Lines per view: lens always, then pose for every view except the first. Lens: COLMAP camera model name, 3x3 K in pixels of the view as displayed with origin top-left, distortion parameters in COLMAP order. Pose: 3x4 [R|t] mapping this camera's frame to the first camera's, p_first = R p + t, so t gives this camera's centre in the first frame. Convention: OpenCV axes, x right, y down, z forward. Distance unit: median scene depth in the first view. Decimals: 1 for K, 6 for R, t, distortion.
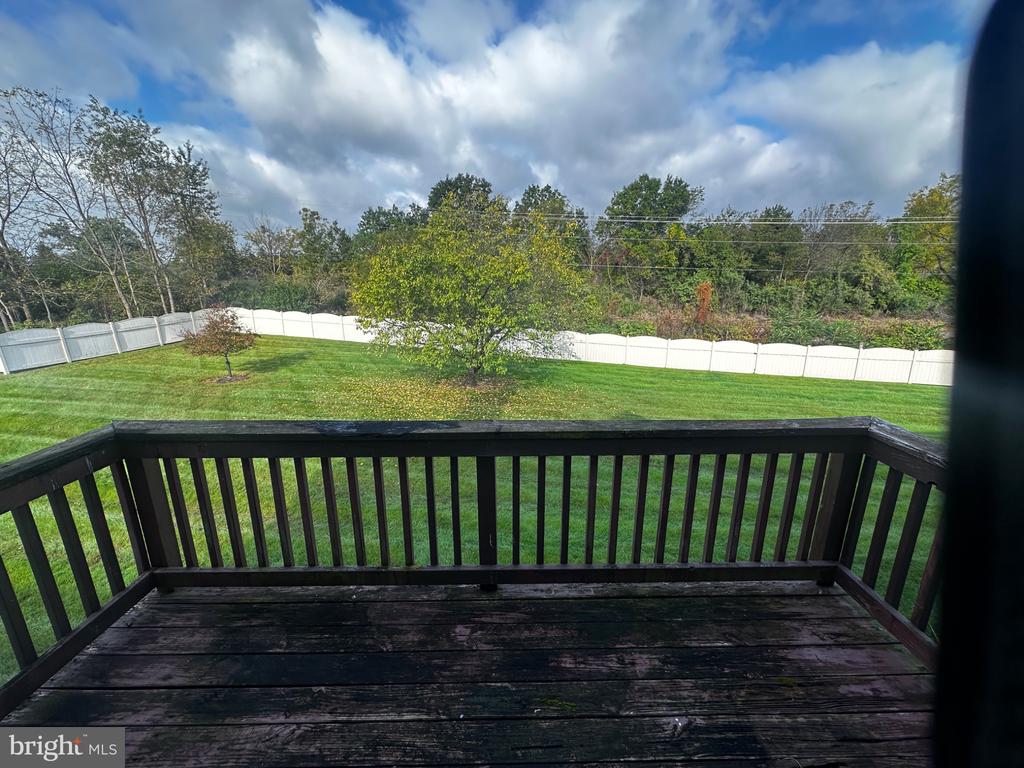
lens RADIAL K [[408.4, 0, 511.0], [0, 408.4, 383.4], [0, 0, 1]] dist [-0.000314, 0.000201]
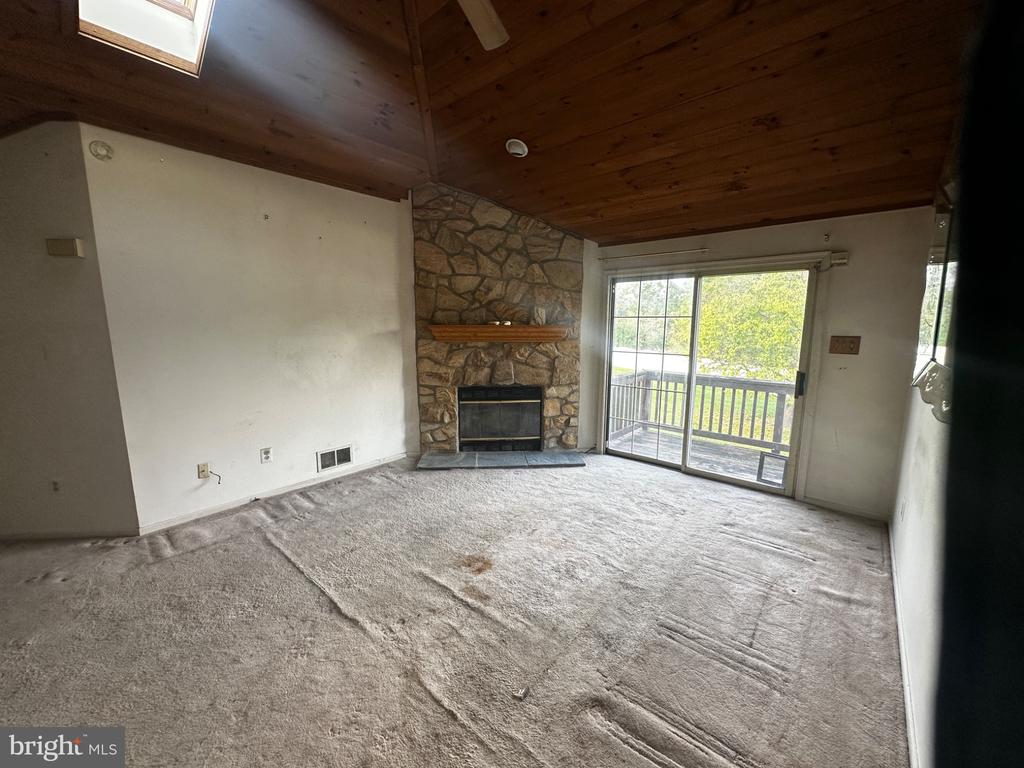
lens RADIAL K [[408.4, 0, 510.1], [0, 408.4, 381.6], [0, 0, 1]] dist [-0.000314, 0.000201]
pose [[0.745957, 0.106347, -0.657449, 0.050530], [-0.174490, 0.983893, -0.038828, 0.062301], [0.642730, 0.143682, 0.752498, -0.252968]]
